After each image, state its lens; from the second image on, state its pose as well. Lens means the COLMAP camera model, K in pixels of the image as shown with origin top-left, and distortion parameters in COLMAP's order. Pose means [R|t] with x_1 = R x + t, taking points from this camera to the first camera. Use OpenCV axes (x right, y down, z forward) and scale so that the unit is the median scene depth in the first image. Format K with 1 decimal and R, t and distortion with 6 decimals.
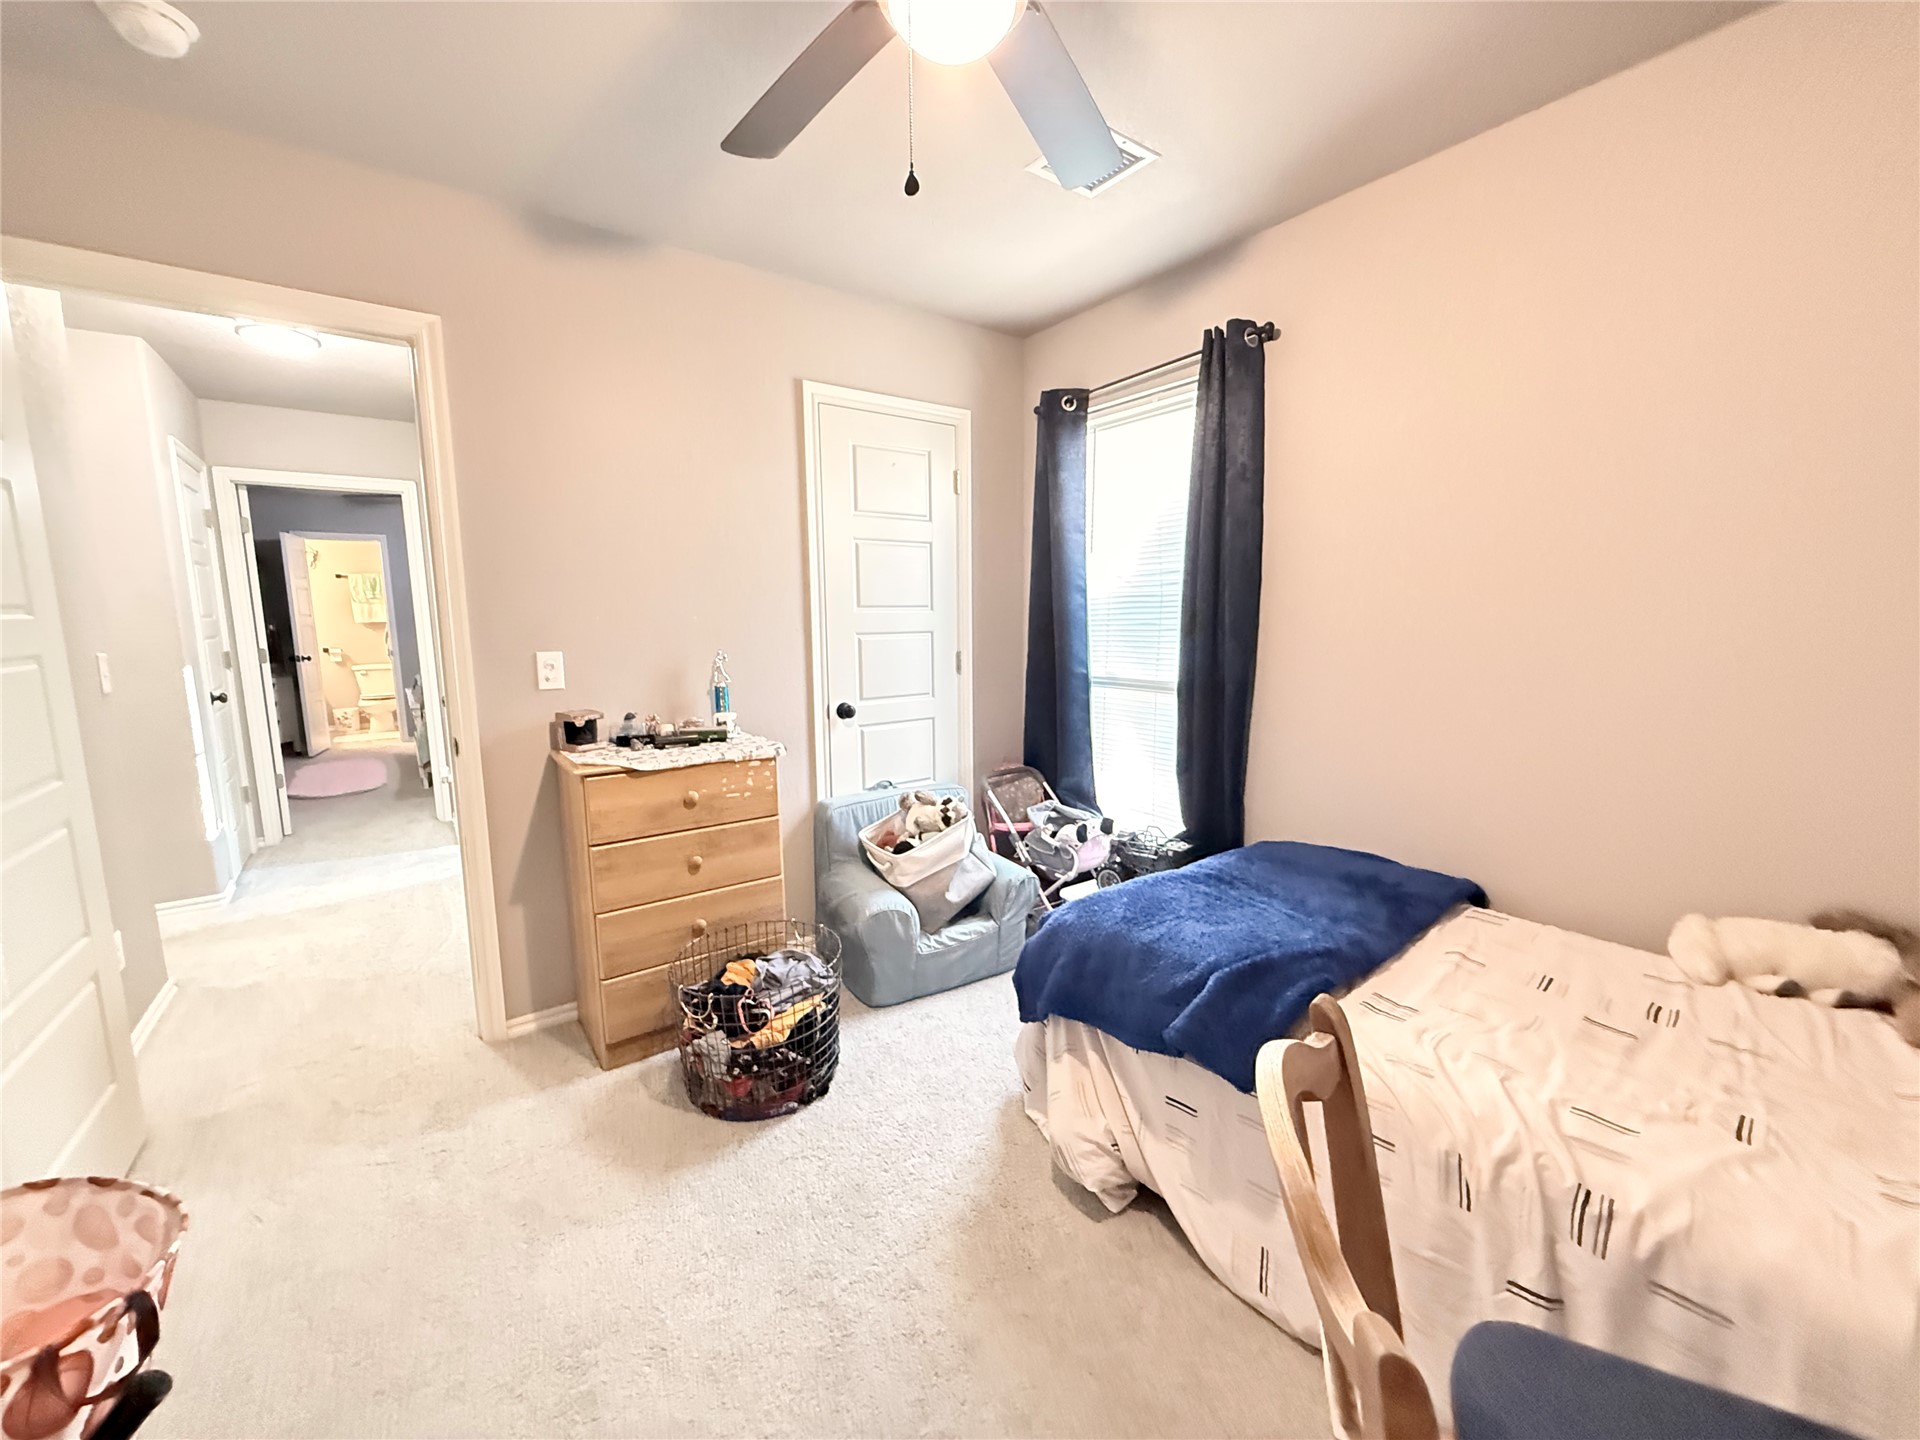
lens RADIAL K [[764.5, 0, 954.4], [0, 764.5, 721.6], [0, 0, 1]] dist [-0.000945, 0.000035]
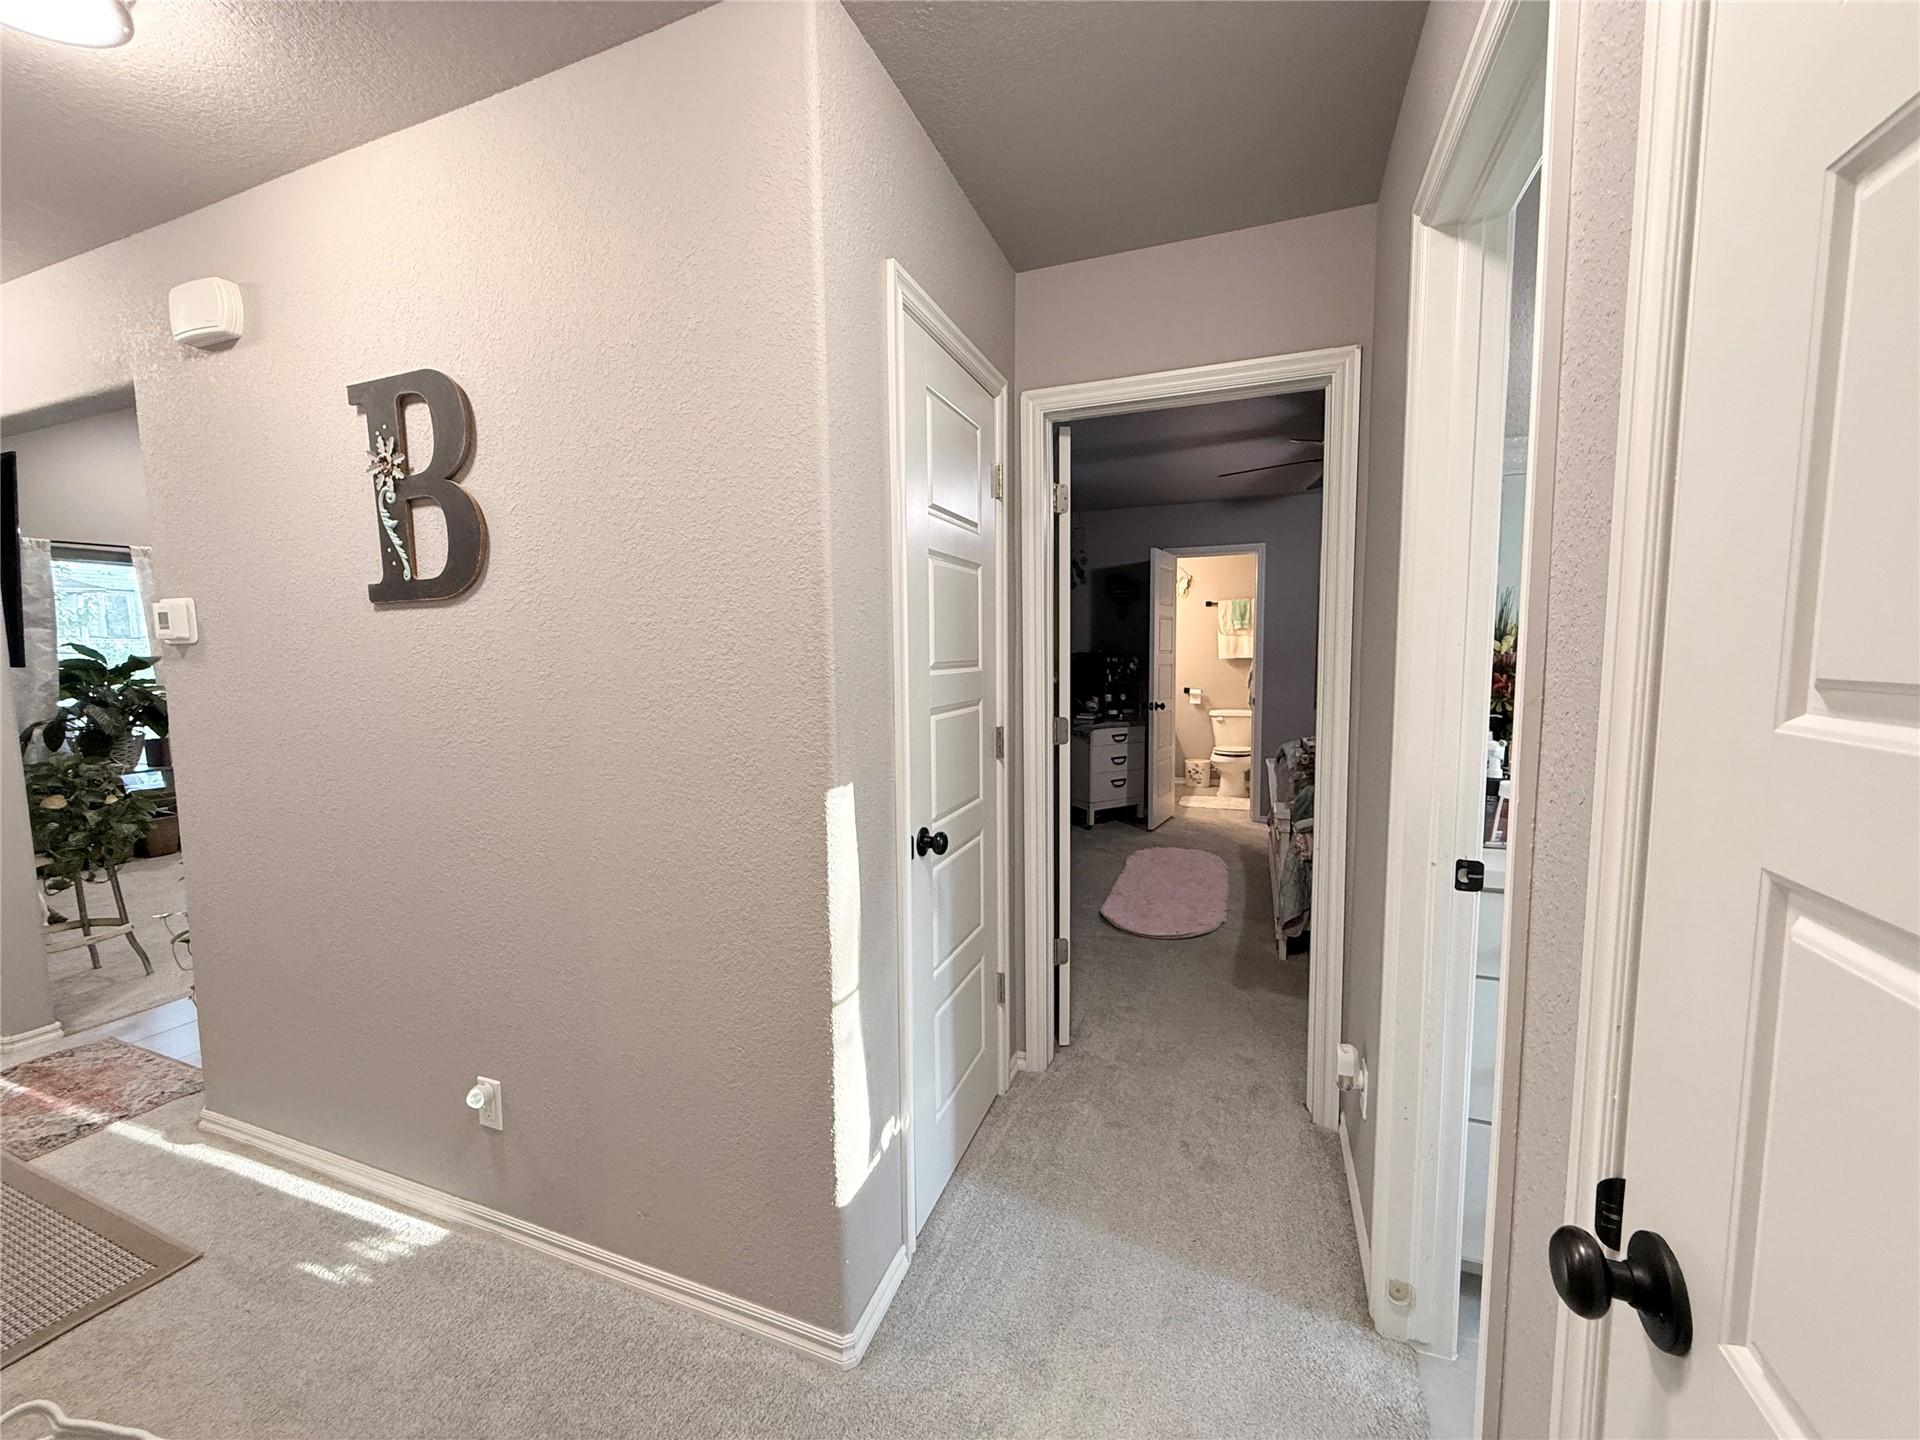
lens RADIAL K [[764.5, 0, 954.4], [0, 764.5, 721.6], [0, 0, 1]] dist [-0.000945, 0.000035]
pose [[0.539834, 0.078224, -0.838129, -0.294715], [-0.109986, 0.993692, 0.021901, -0.059135], [0.834555, 0.080359, 0.545033, 0.387094]]
